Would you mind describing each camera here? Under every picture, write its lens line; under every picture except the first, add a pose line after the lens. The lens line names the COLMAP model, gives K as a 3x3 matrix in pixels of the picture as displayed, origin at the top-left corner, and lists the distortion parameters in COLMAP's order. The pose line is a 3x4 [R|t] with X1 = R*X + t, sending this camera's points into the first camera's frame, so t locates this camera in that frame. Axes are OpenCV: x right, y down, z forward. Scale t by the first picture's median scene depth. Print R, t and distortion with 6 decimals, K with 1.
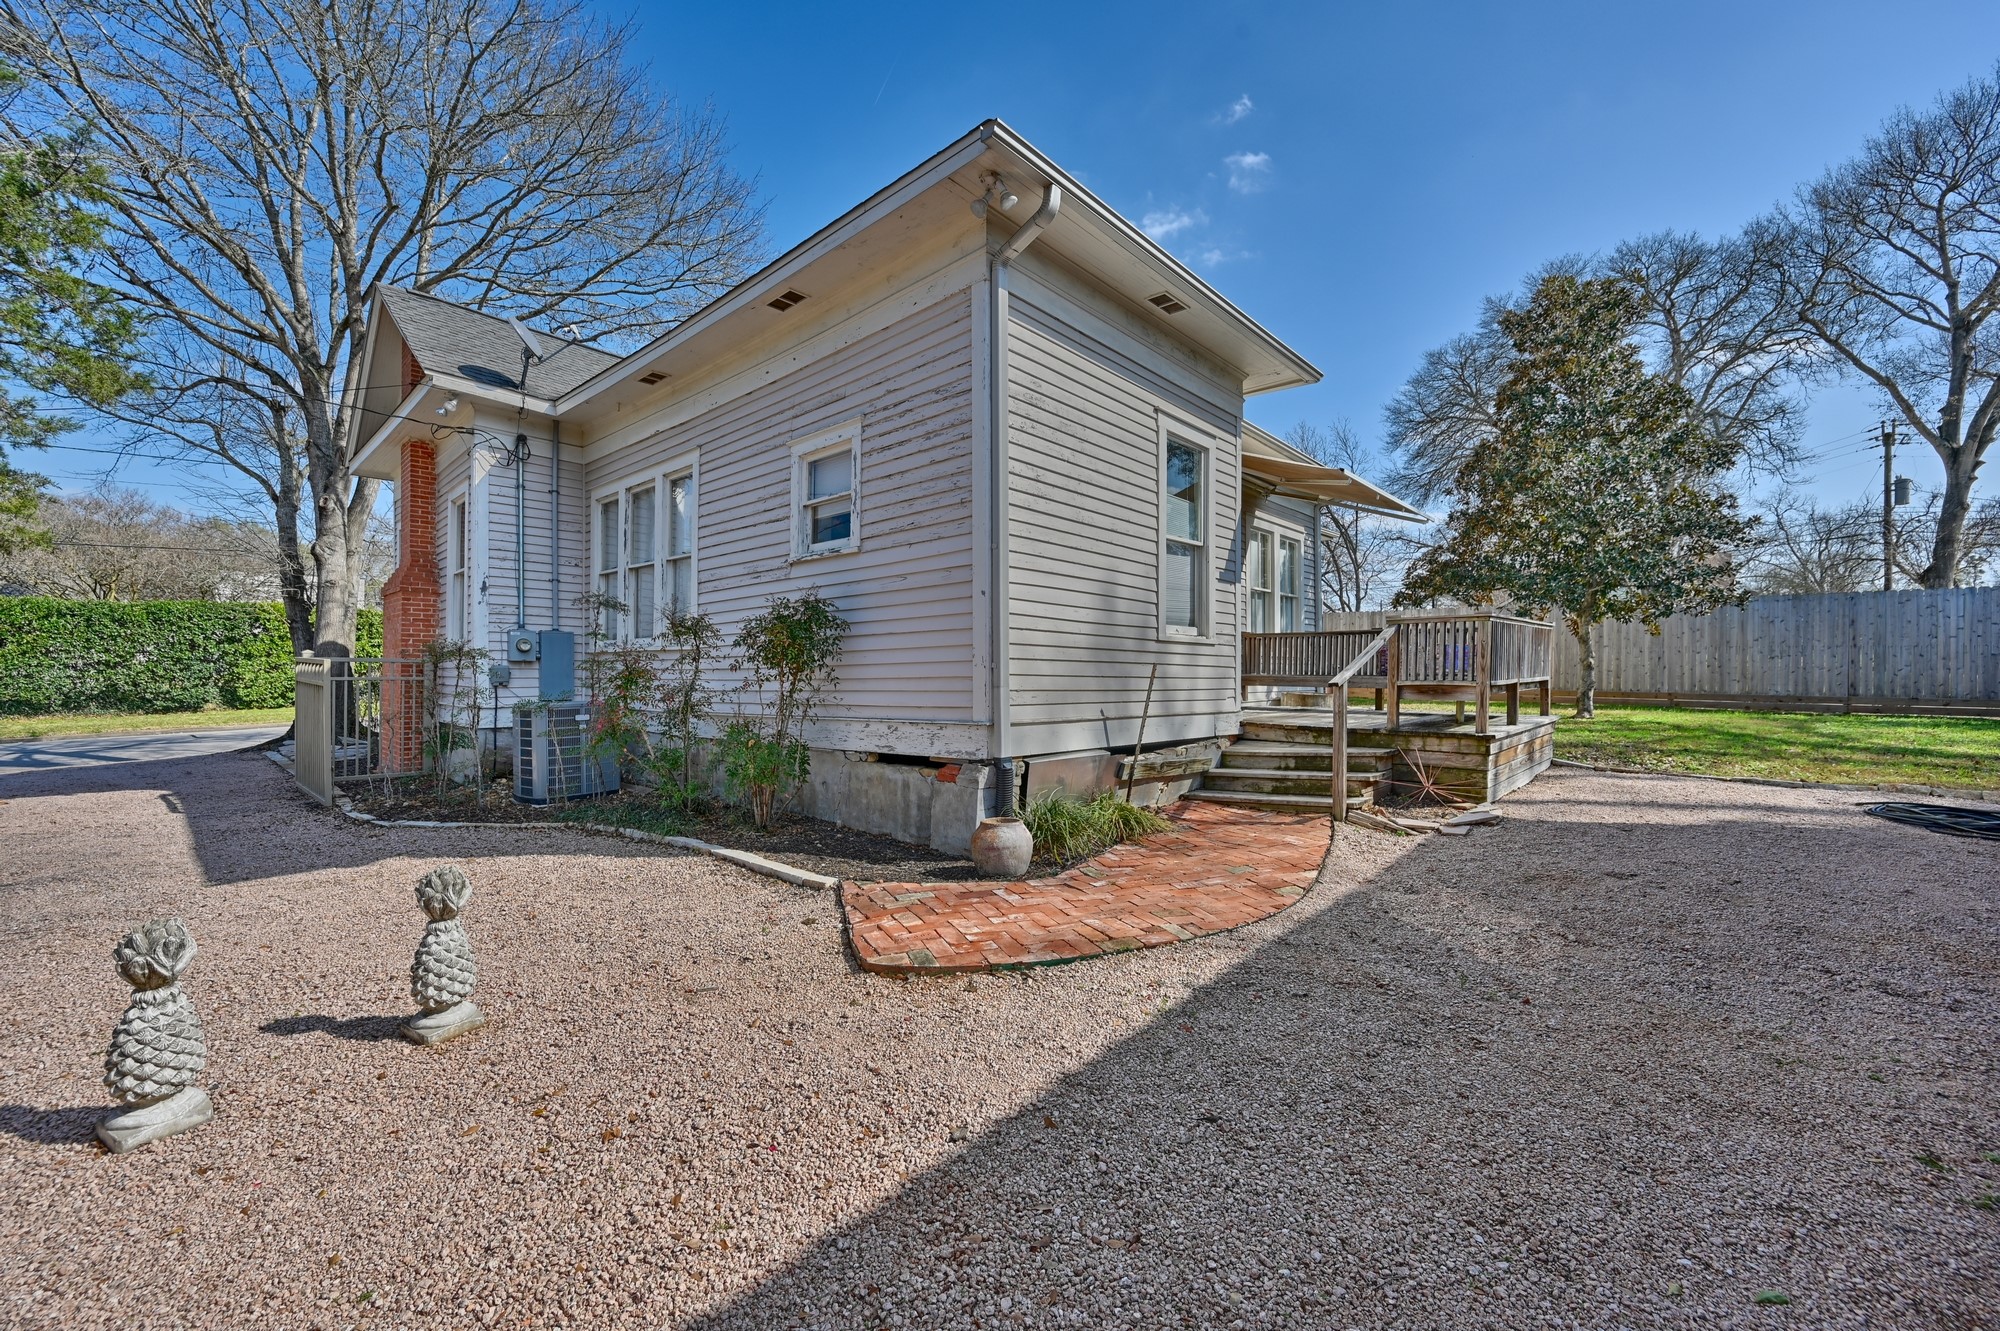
lens RADIAL K [[771.5, 0, 999.8], [0, 771.5, 676.7], [0, 0, 1]] dist [0.000613, 0.000081]
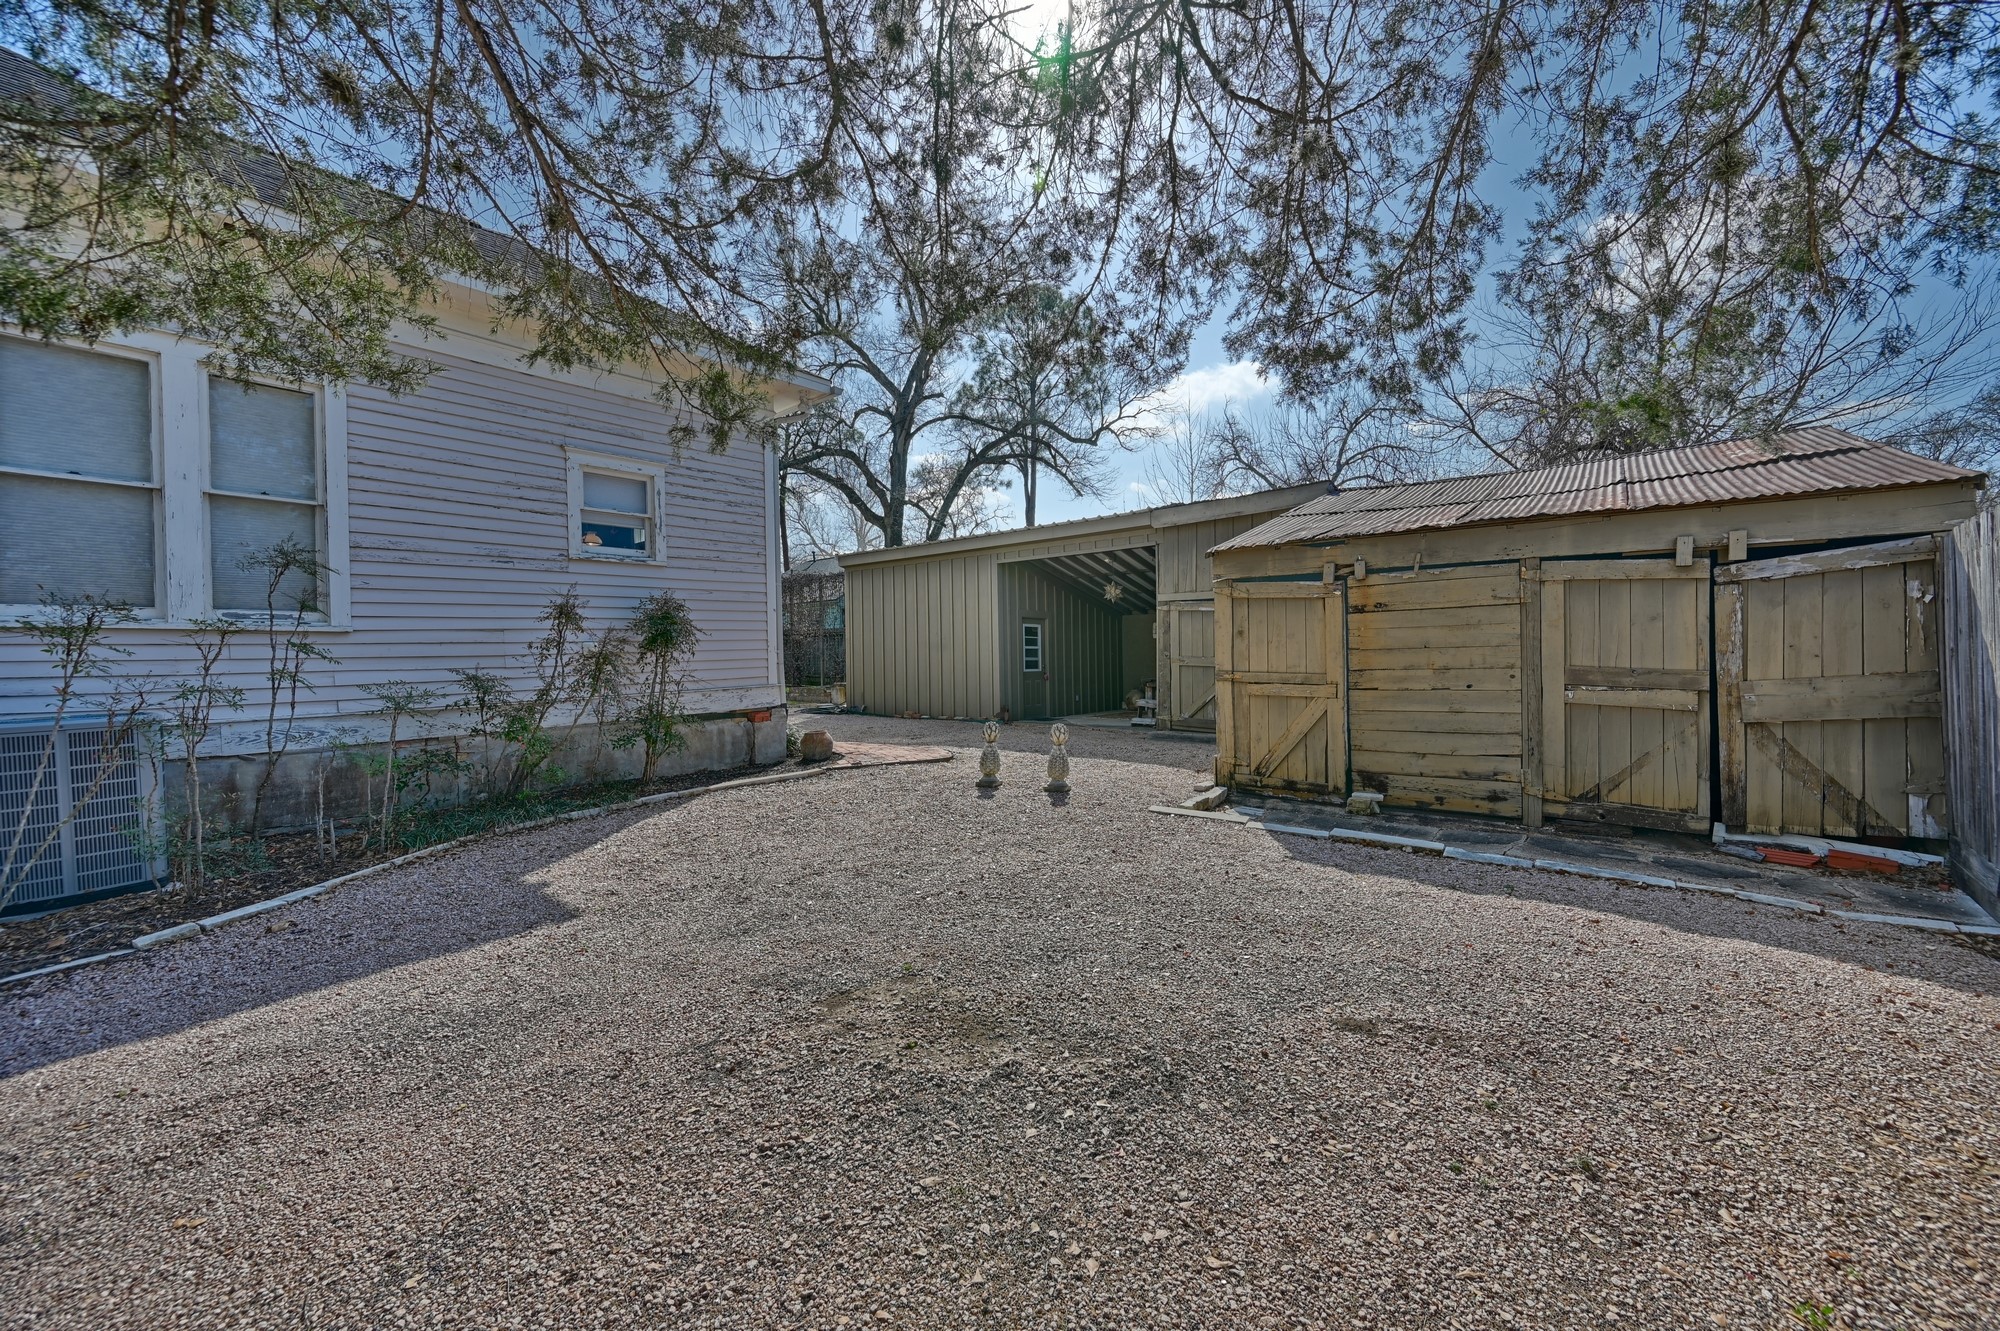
lens RADIAL K [[771.5, 0, 994.3], [0, 771.5, 662.5], [0, 0, 1]] dist [0.000613, 0.000081]
pose [[-0.059374, -0.009053, 0.998195, -1.589682], [0.004396, 0.999947, 0.009330, -0.005424], [-0.998226, 0.004942, -0.059331, 0.538729]]
